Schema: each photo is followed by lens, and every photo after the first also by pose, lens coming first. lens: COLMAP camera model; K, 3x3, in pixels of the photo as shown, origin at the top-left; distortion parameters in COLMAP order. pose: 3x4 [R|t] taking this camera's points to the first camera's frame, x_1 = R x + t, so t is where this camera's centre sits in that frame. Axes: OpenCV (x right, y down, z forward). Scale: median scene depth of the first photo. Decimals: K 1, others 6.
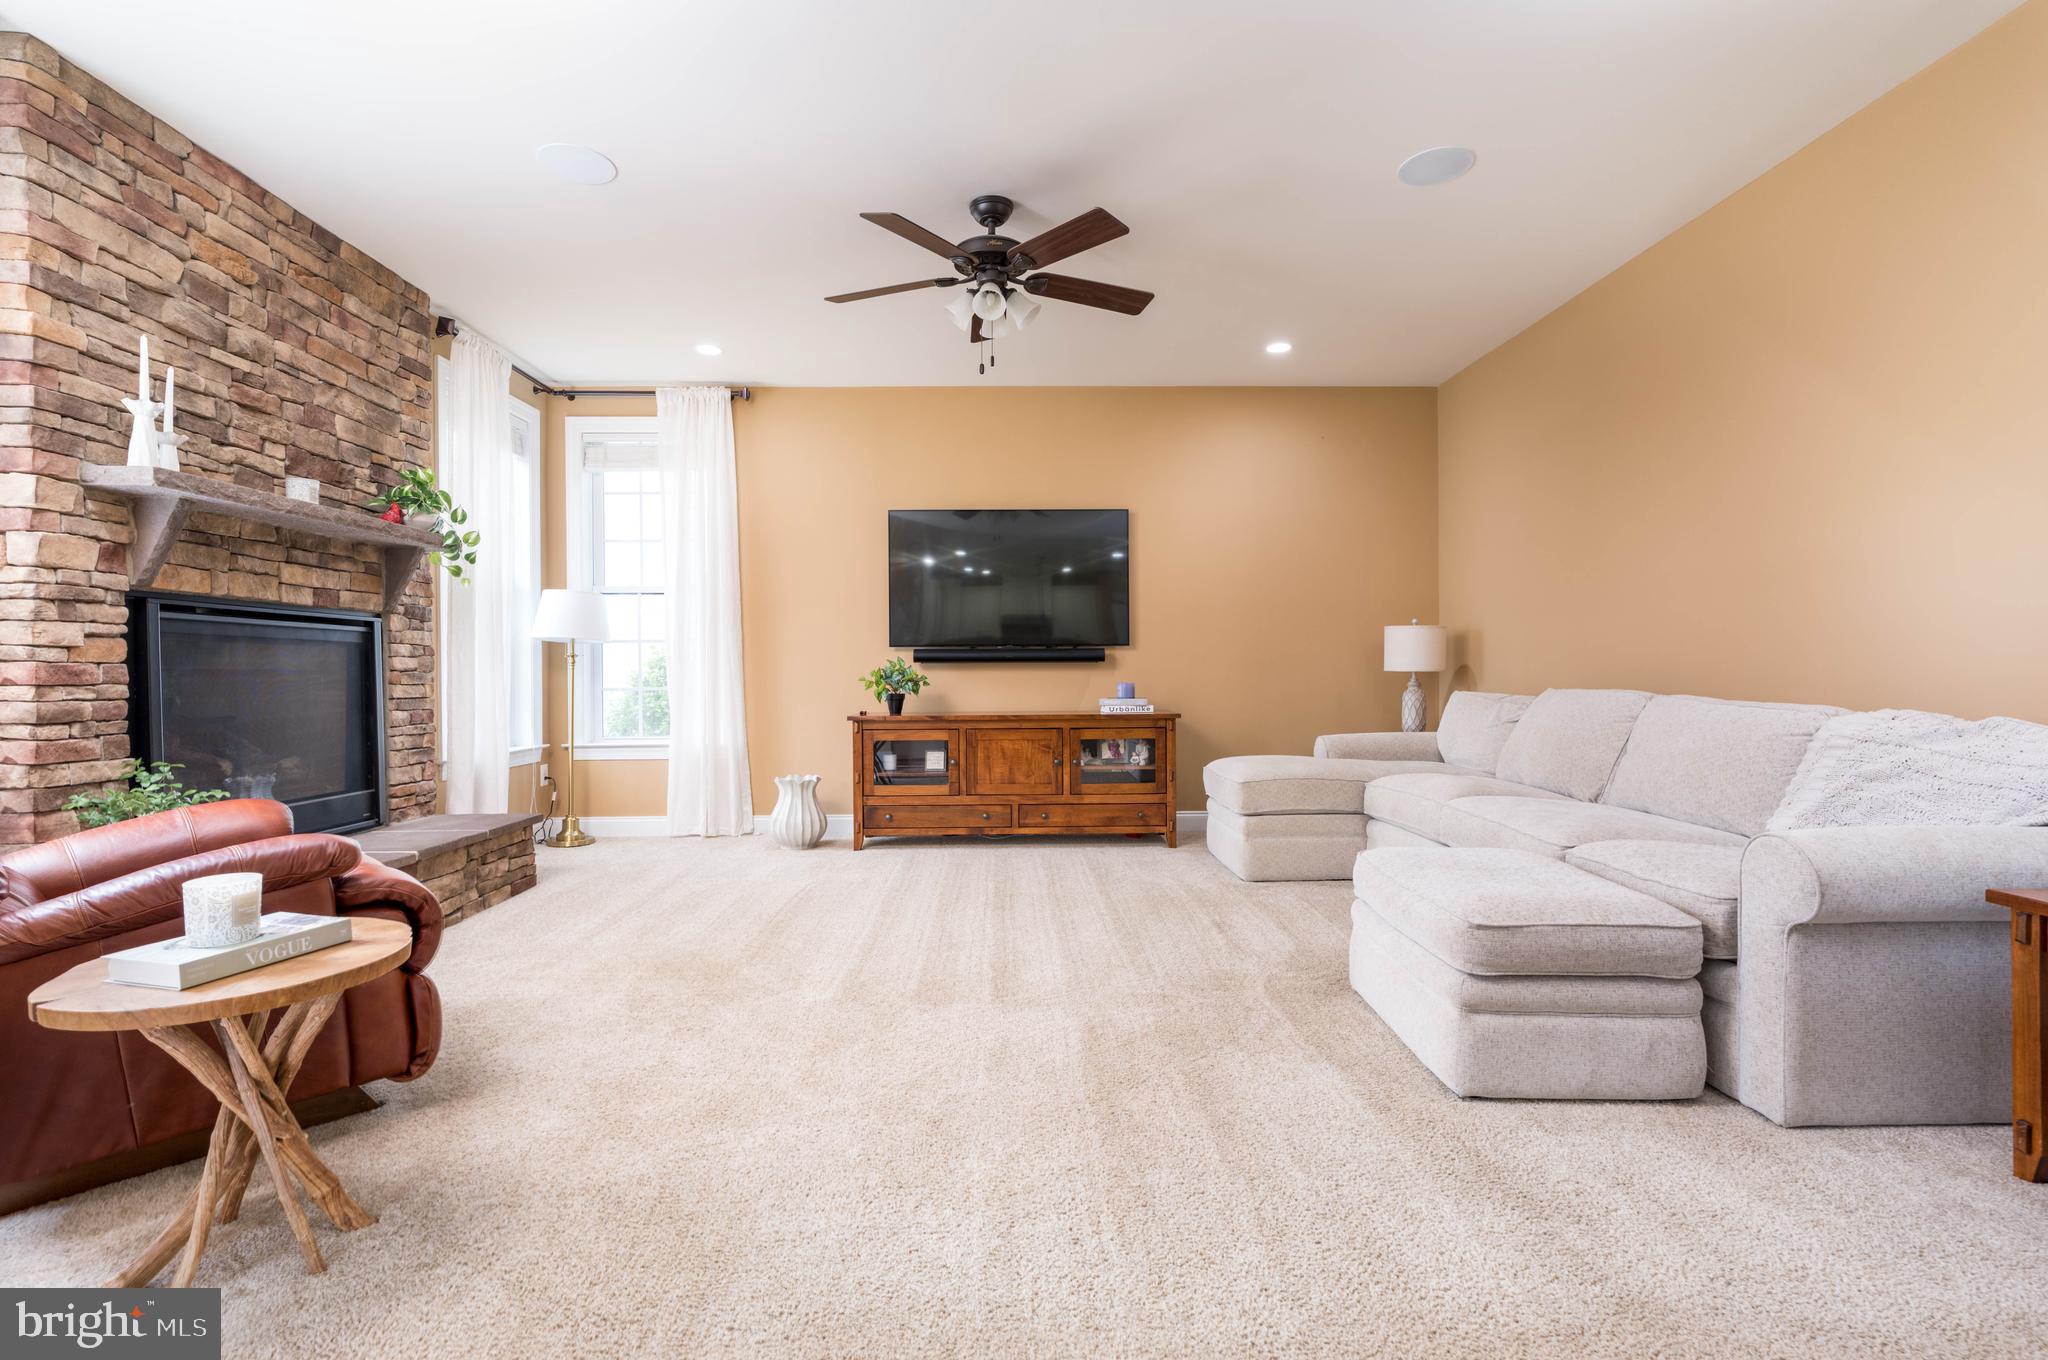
lens RADIAL K [[943.8, 0, 1028.4], [0, 943.8, 681.8], [0, 0, 1]] dist [-0.004815, 0.002241]
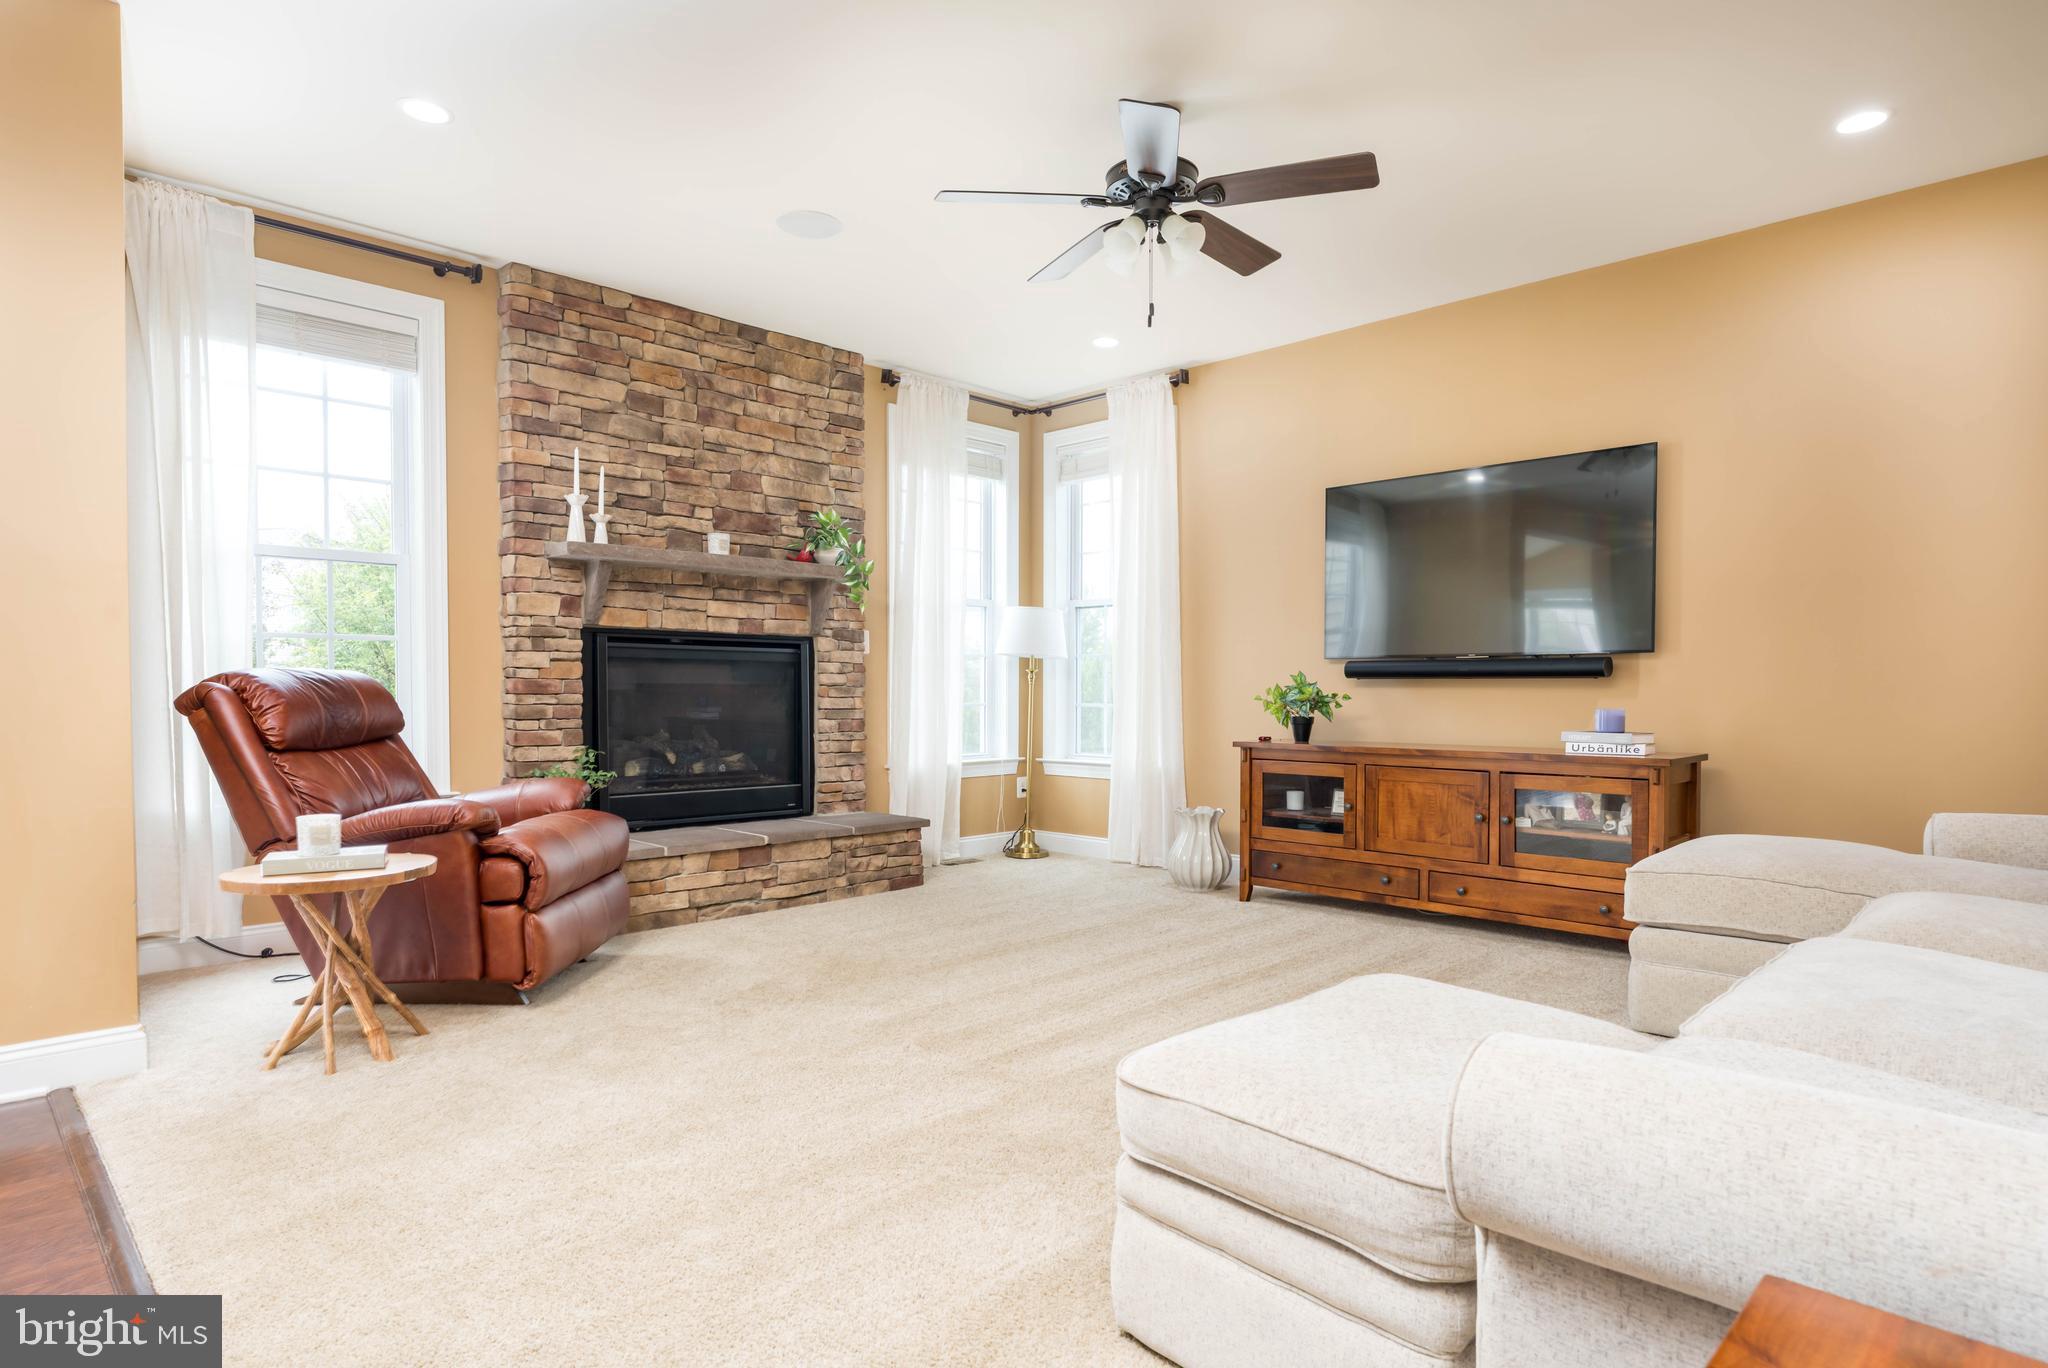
lens RADIAL K [[1119.6, 0, 1023.3], [0, 1119.6, 727.0], [0, 0, 1]] dist [-0.006082, 0.000661]
pose [[0.693838, 0.032241, -0.719409, 0.507197], [-0.014297, 0.999417, 0.031002, -0.006382], [0.719989, -0.011225, 0.693894, 0.209273]]
